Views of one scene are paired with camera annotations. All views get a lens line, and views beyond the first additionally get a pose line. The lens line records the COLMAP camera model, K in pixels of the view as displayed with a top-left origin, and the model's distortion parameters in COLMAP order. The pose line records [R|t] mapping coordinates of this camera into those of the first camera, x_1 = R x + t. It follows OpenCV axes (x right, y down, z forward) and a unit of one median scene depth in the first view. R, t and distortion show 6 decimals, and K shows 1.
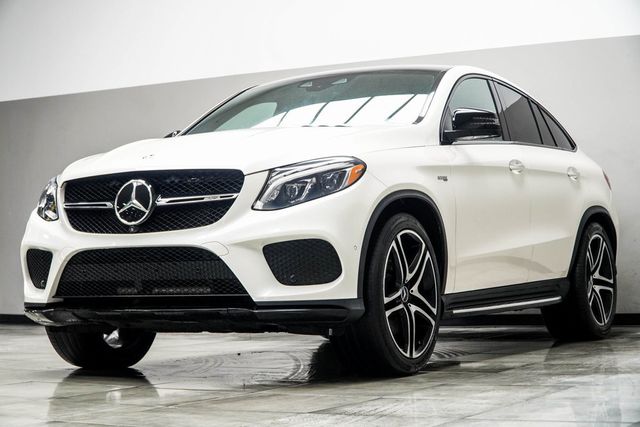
lens RADIAL K [[1201.3, 0, 320.0], [0, 1201.3, 213.5], [0, 0, 1]] dist [-0.002267, 0.019053]
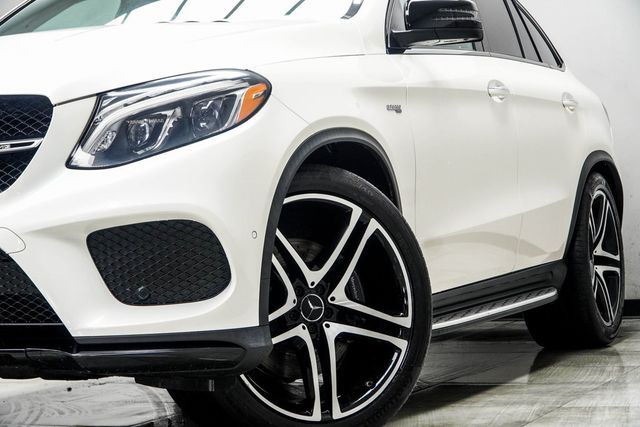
lens RADIAL K [[1693.3, 0, 320.0], [0, 1693.3, 213.5], [0, 0, 1]] dist [-0.581348, 0.046359]
pose [[0.996857, -0.012652, 0.078200, -0.001130], [0.010234, 0.999459, 0.031247, -0.004792], [-0.078553, -0.030348, 0.996448, 0.221823]]
